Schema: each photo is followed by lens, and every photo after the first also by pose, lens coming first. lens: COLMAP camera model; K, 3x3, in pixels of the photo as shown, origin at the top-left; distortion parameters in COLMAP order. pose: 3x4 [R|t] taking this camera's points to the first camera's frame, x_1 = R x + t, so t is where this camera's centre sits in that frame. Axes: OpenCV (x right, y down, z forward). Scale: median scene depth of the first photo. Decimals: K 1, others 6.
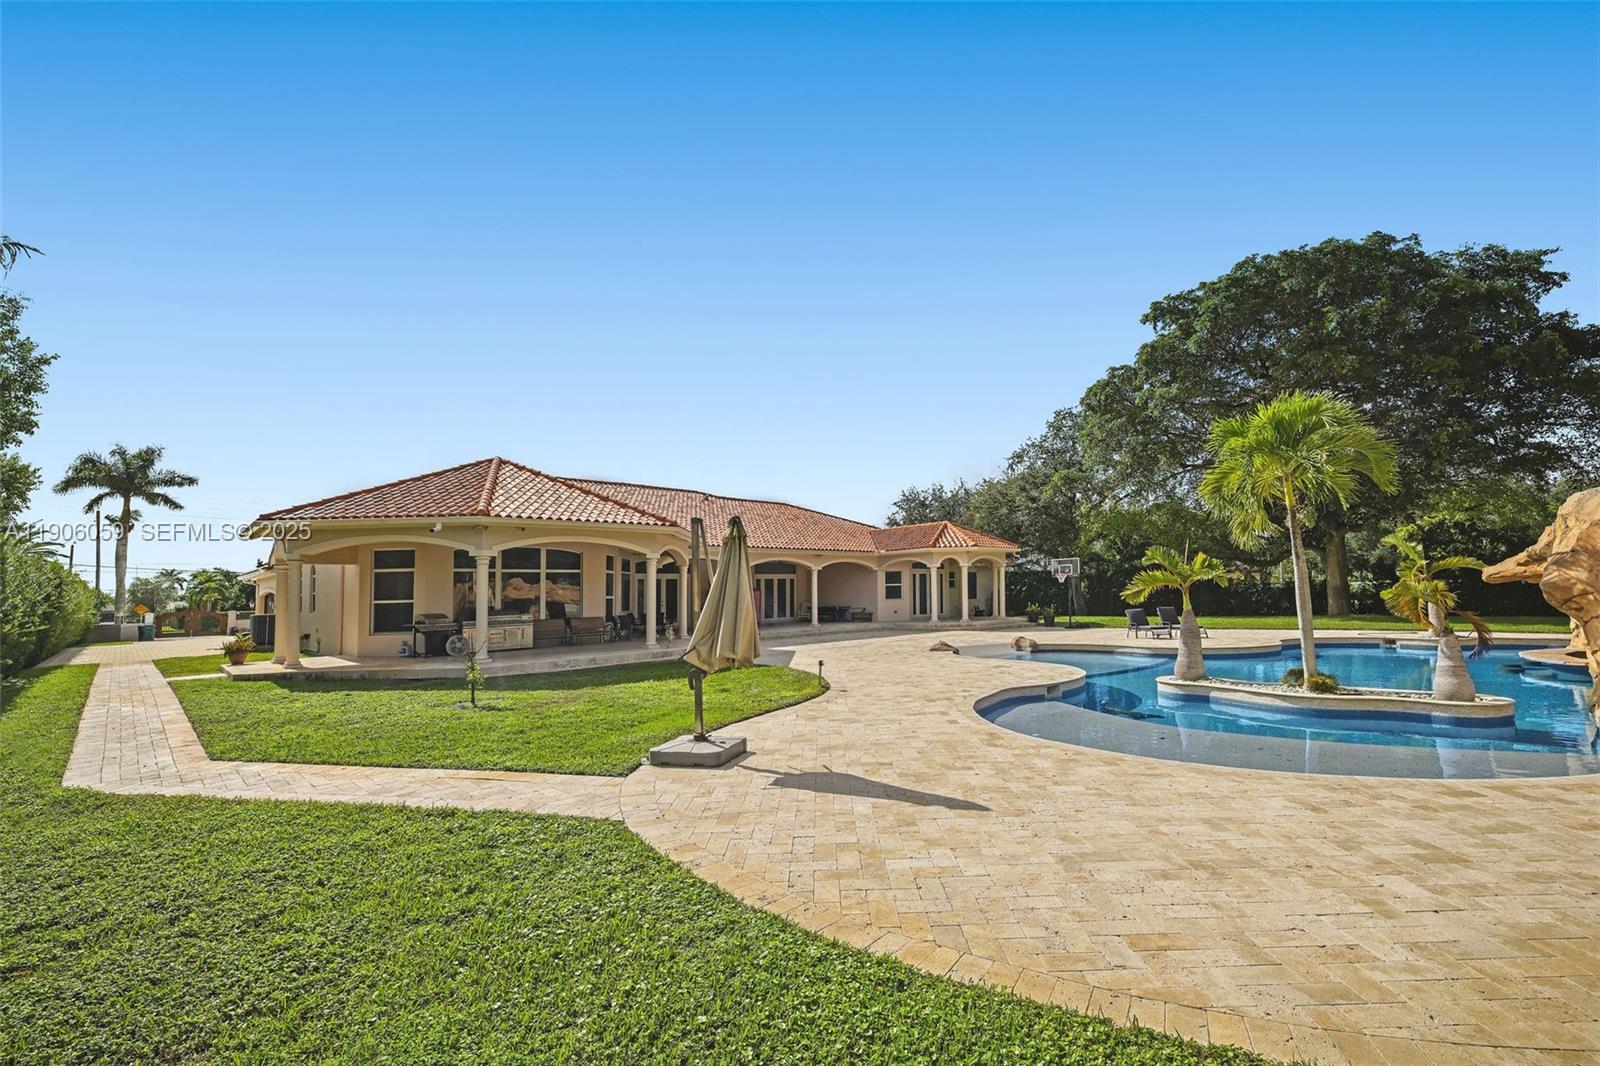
lens RADIAL K [[700.4, 0, 777.1], [0, 700.4, 587.6], [0, 0, 1]] dist [-0.003896, 0.000936]
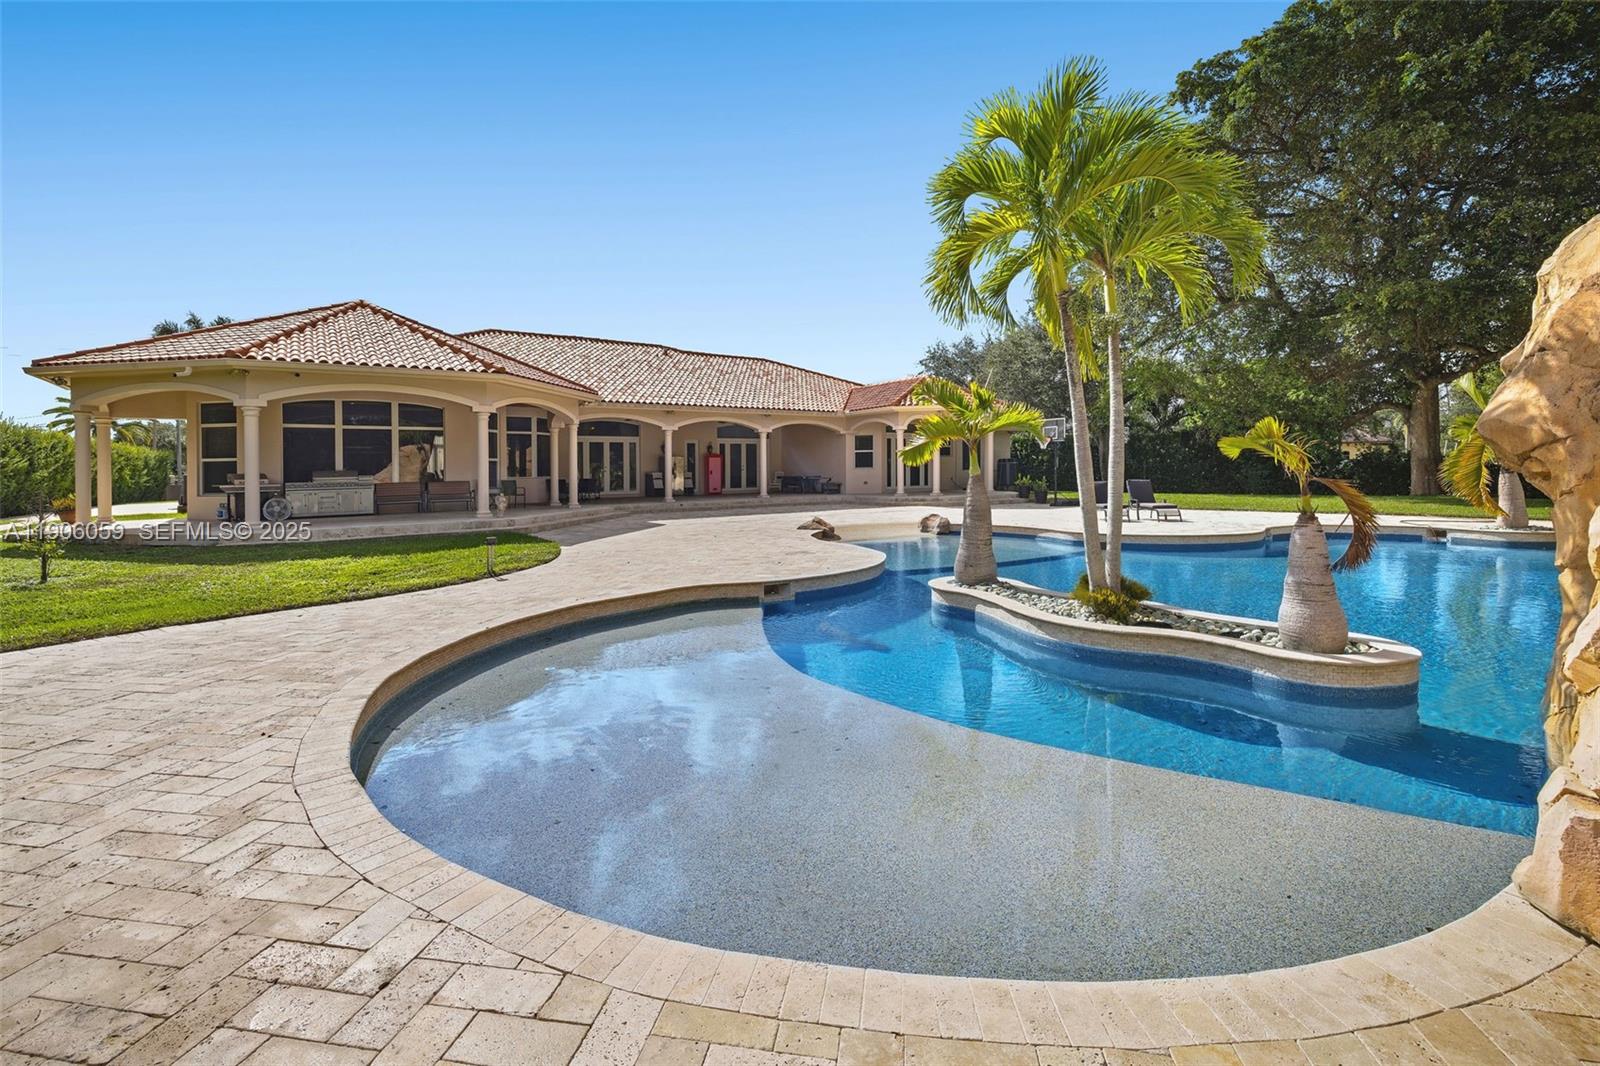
lens RADIAL K [[700.4, 0, 797.4], [0, 700.4, 513.3], [0, 0, 1]] dist [-0.003896, 0.000936]
pose [[0.989174, 0.022496, -0.145010, 0.296544], [-0.011522, 0.997035, 0.076076, 0.010275], [0.146291, -0.073582, 0.986501, 0.191262]]
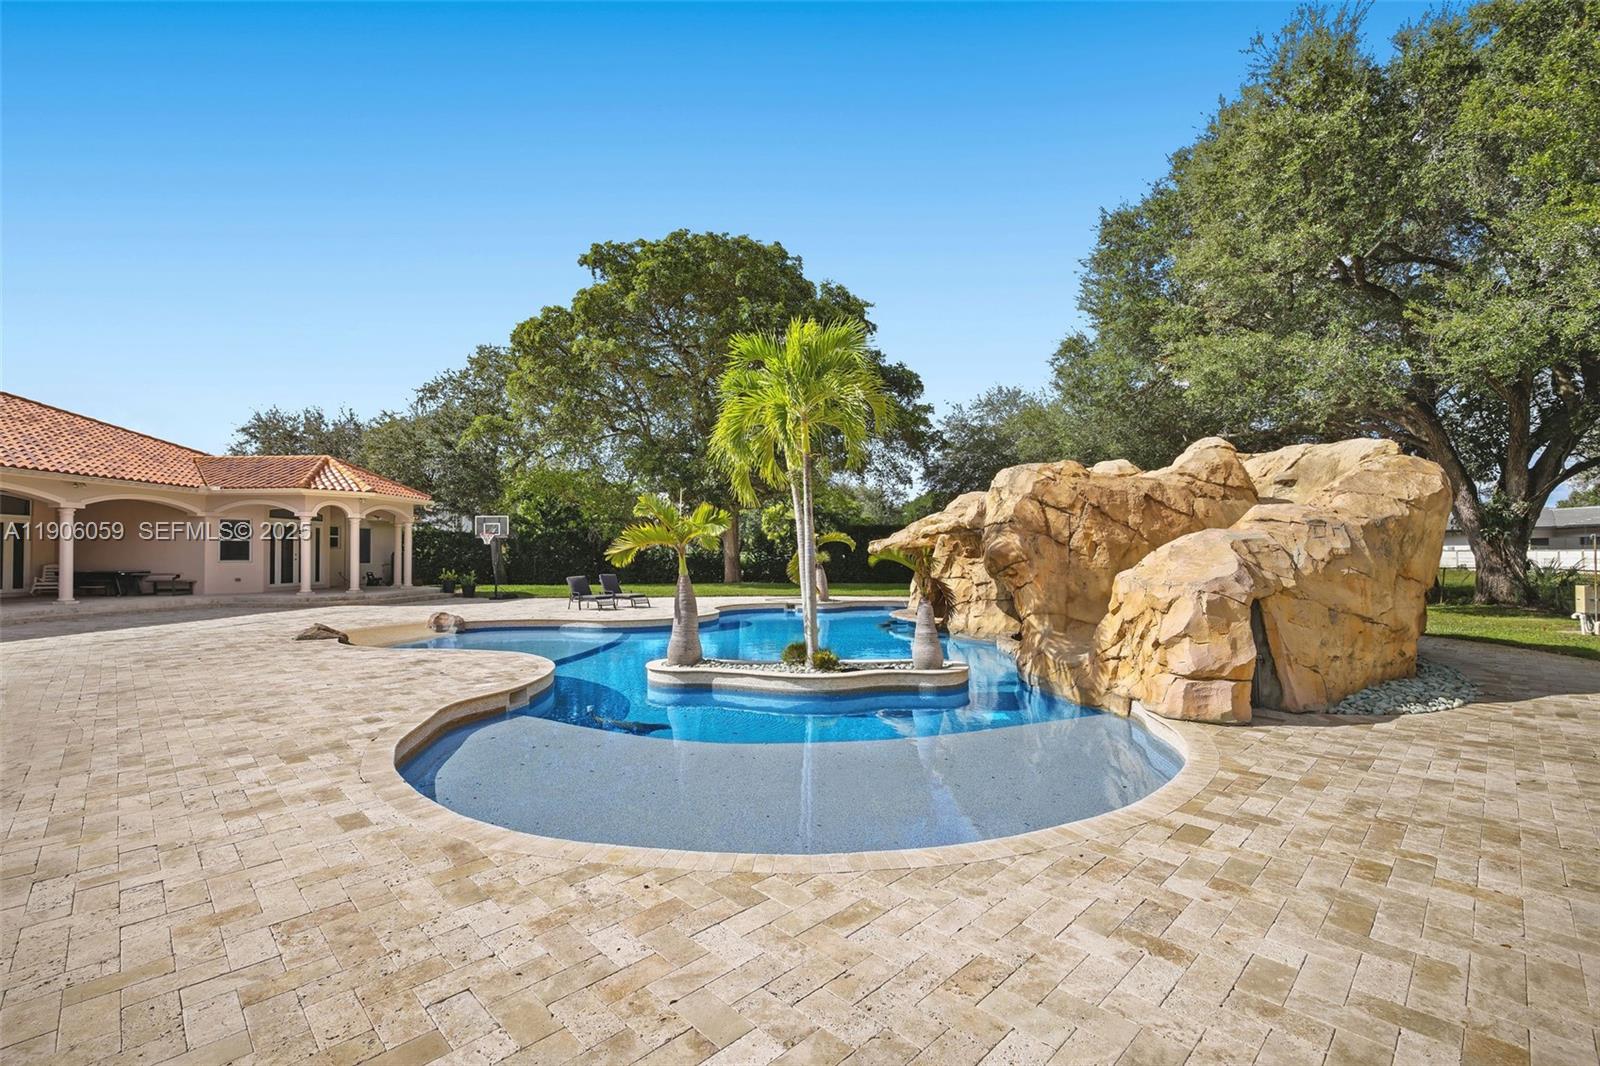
lens RADIAL K [[700.4, 0, 782.5], [0, 700.4, 560.5], [0, 0, 1]] dist [-0.003896, 0.000936]
pose [[0.681652, 0.020313, 0.731395, 0.046970], [-0.024589, 0.999686, -0.004848, 0.008801], [-0.731263, -0.014680, 0.681937, 0.216307]]
